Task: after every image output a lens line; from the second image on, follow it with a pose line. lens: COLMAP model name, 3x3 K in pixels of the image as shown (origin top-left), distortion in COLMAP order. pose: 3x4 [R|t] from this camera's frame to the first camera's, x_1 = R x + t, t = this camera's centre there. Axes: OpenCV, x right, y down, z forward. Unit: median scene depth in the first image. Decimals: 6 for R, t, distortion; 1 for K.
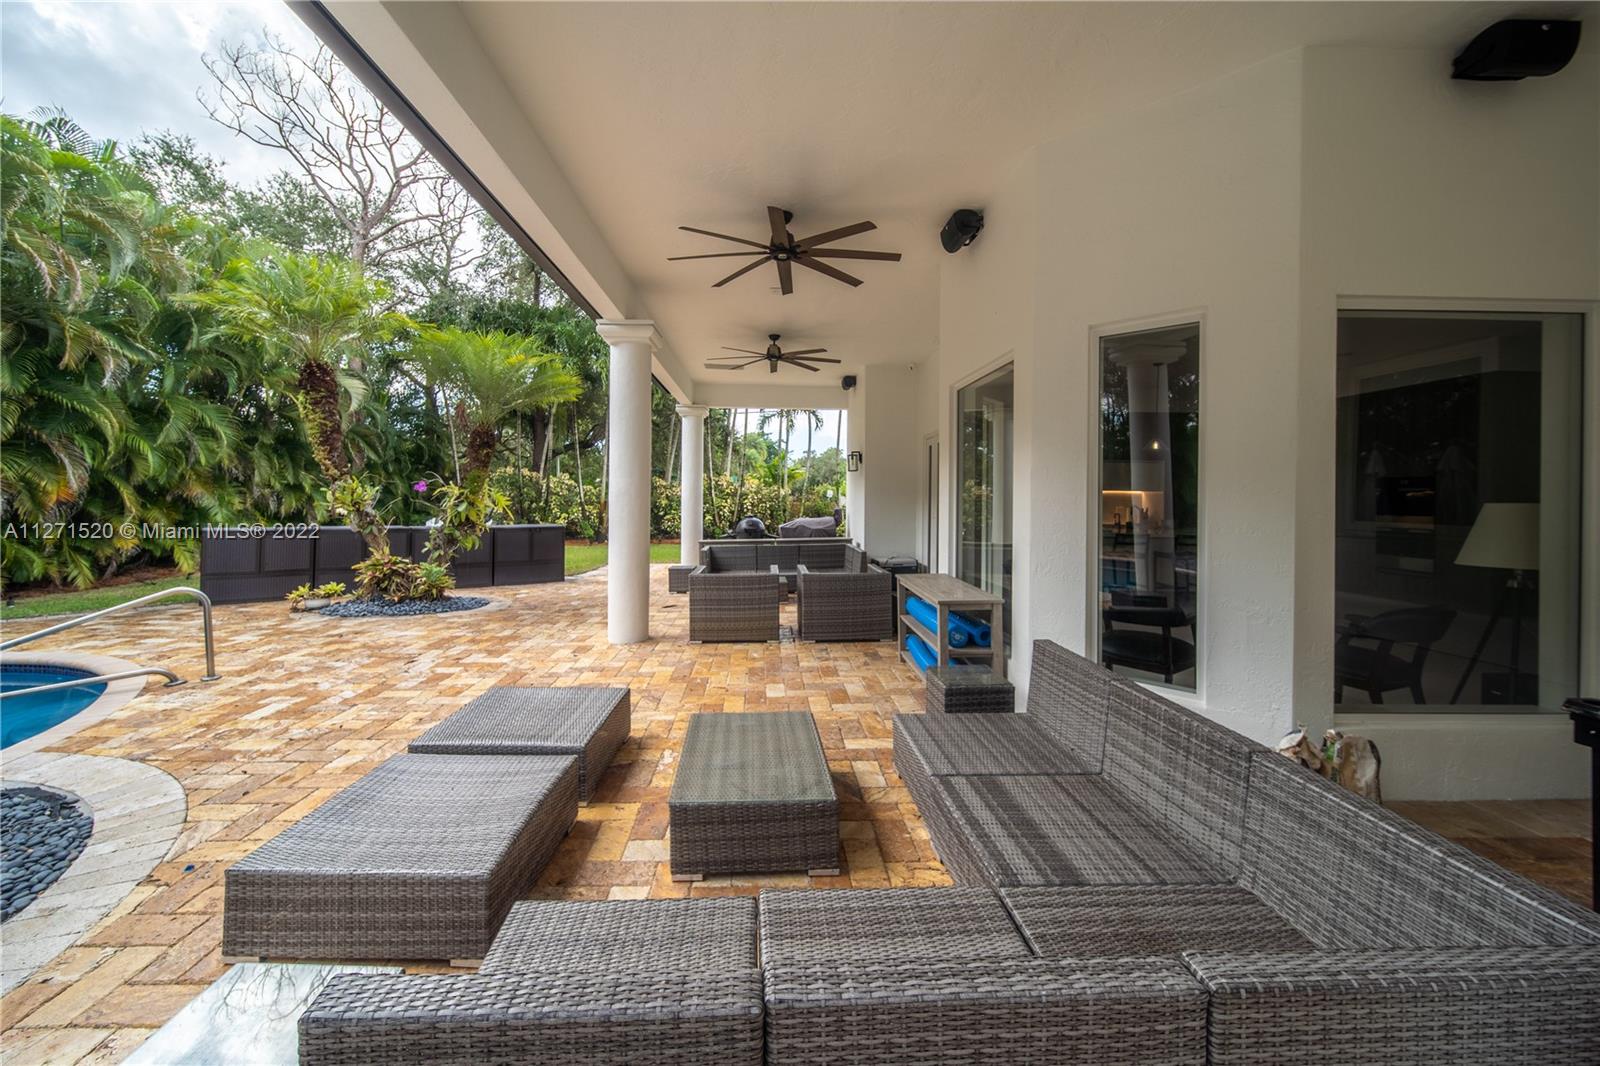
lens RADIAL K [[592.0, 0, 772.6], [0, 592.0, 498.1], [0, 0, 1]] dist [0.001739, -0.000241]
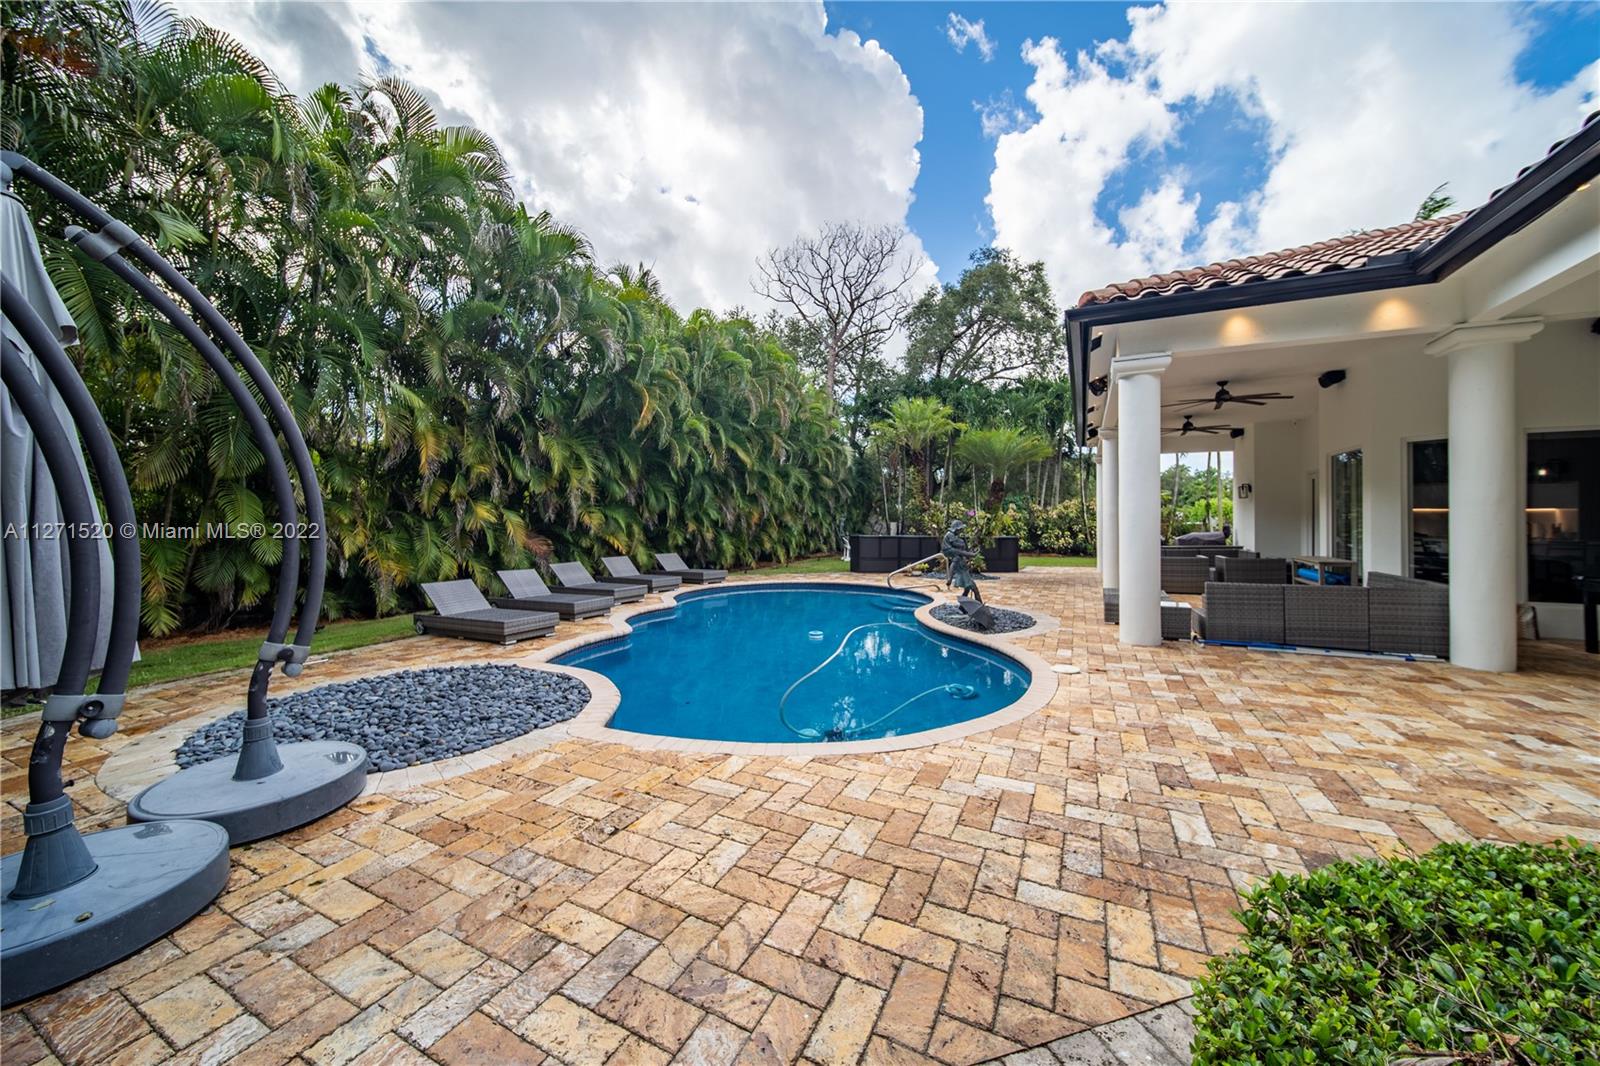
lens RADIAL K [[592.0, 0, 799.5], [0, 592.0, 523.1], [0, 0, 1]] dist [0.001739, -0.000241]
pose [[0.896412, -0.006185, -0.443178, -0.094852], [0.006528, 0.999978, -0.000751, 0.004599], [0.443173, -0.002219, 0.896433, -0.375332]]
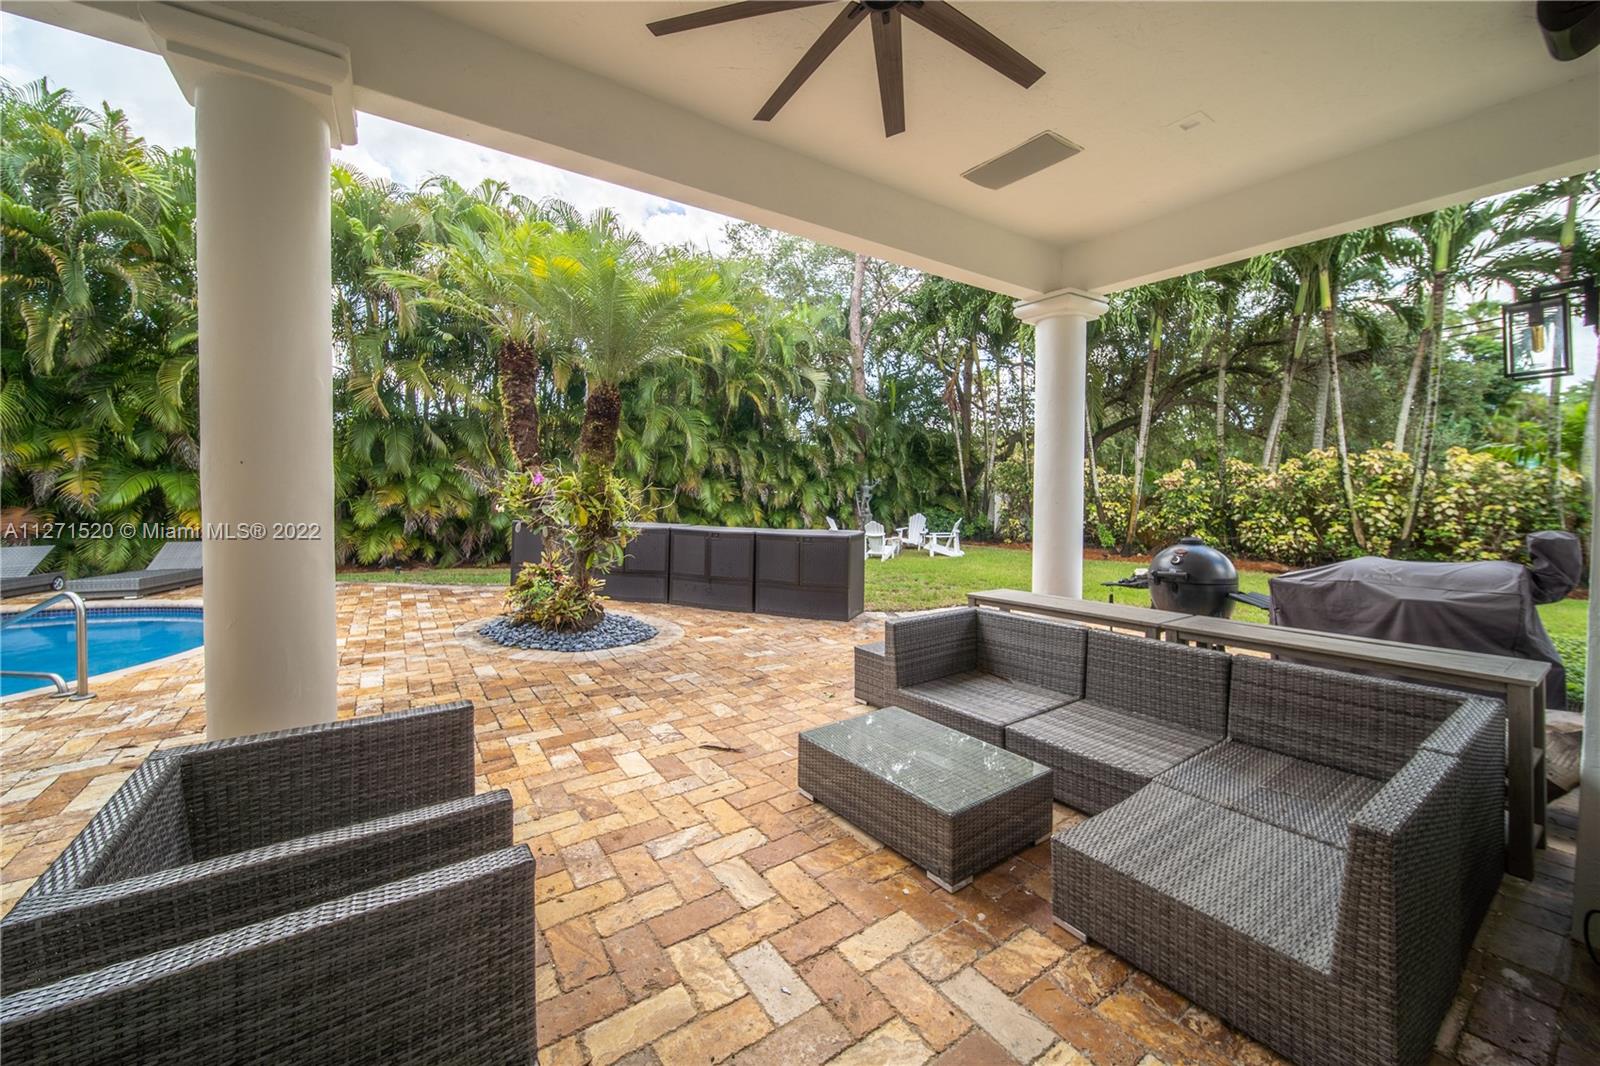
lens RADIAL K [[592.0, 0, 811.3], [0, 592.0, 510.8], [0, 0, 1]] dist [0.001739, -0.000241]
pose [[0.550557, 0.030695, -0.834233, 0.169858], [-0.001333, 0.999355, 0.035890, -0.004436], [0.834797, -0.018647, 0.550243, 0.632598]]
